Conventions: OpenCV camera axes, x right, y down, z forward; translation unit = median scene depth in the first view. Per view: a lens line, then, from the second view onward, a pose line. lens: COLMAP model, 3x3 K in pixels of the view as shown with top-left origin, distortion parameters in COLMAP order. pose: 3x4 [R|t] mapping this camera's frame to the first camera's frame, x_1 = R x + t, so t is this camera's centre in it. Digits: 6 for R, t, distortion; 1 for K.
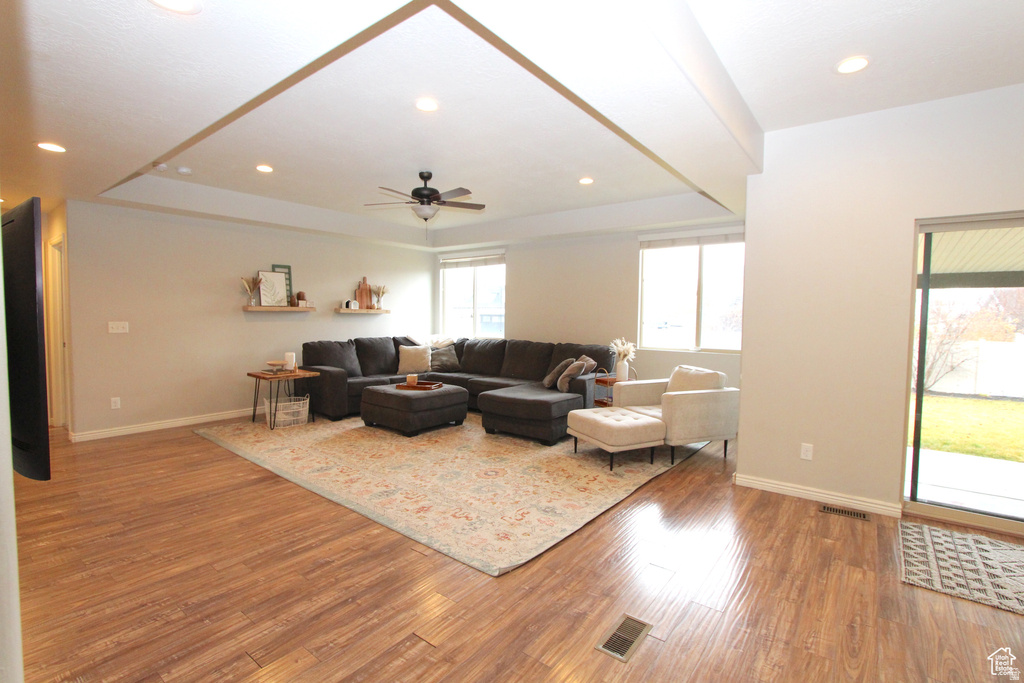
lens RADIAL K [[470.1, 0, 512.0], [0, 470.1, 341.5], [0, 0, 1]] dist [-0.019441, 0.004077]
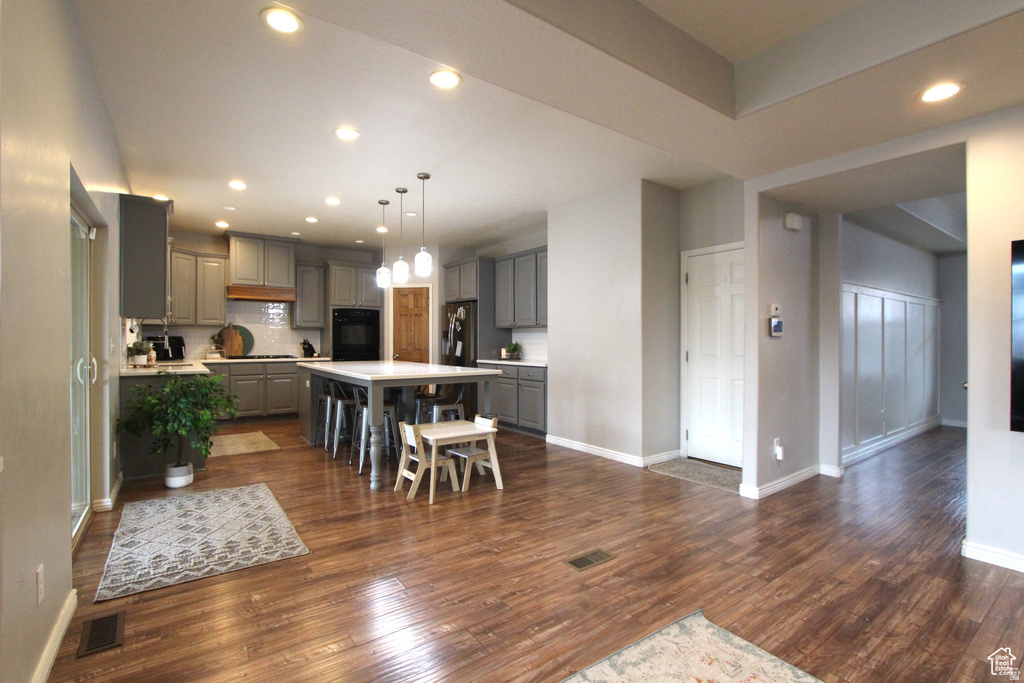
lens RADIAL K [[470.1, 0, 512.0], [0, 470.1, 341.5], [0, 0, 1]] dist [-0.019441, 0.004077]
pose [[-0.957575, -0.015919, 0.287746, 0.026883], [0.000836, 0.998316, 0.058013, -0.019298], [-0.288185, 0.055792, -0.955948, 0.746808]]
